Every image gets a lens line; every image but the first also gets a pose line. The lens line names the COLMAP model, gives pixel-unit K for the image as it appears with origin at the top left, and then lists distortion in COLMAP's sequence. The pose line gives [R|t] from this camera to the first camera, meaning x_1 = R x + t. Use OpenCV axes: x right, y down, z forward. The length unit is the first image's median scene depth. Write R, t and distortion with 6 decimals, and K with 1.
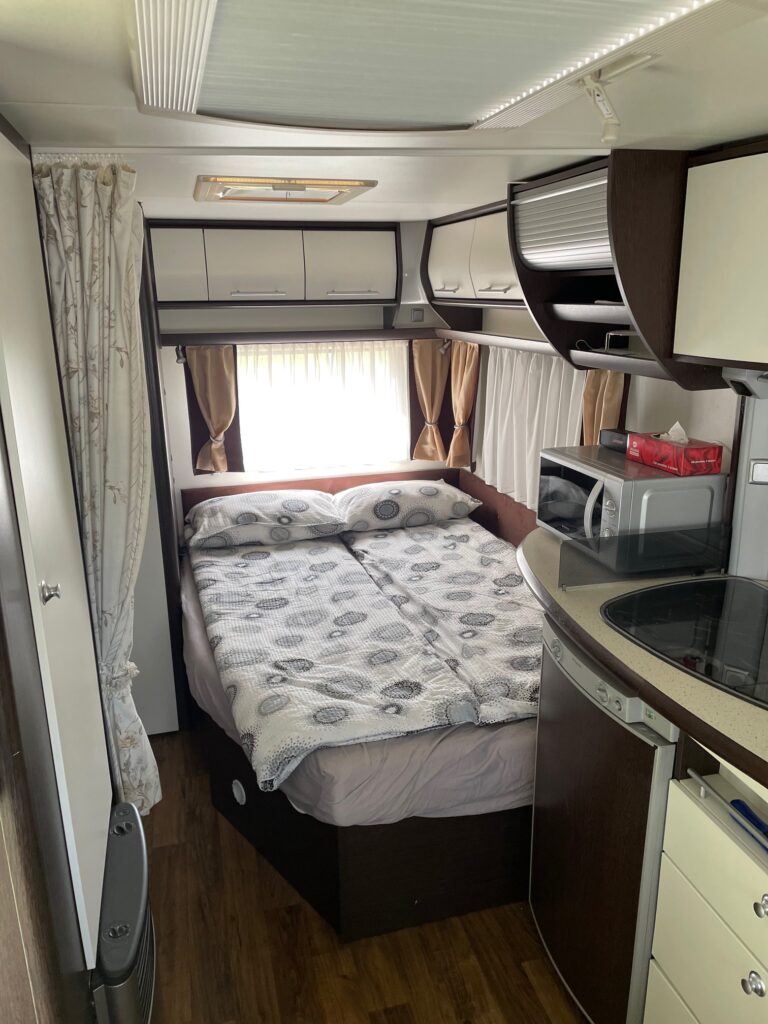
lens RADIAL K [[776.0, 0, 384.0], [0, 776.0, 512.0], [0, 0, 1]] dist [0.117343, -0.174500]
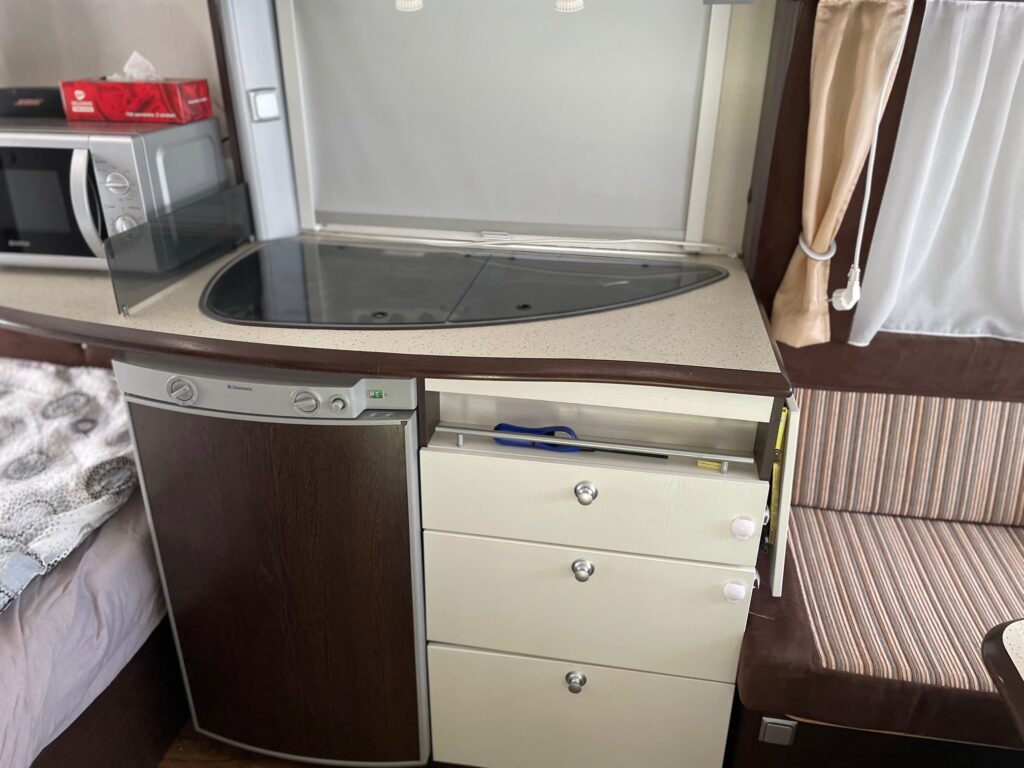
lens RADIAL K [[771.5, 0, 512.0], [0, 771.5, 384.0], [0, 0, 1]] dist [0.019069, 0.002075]
pose [[0.426243, -0.386397, 0.817933, -0.116299], [0.235912, 0.920377, 0.311854, 0.016073], [-0.873306, 0.060035, 0.483459, 0.235899]]
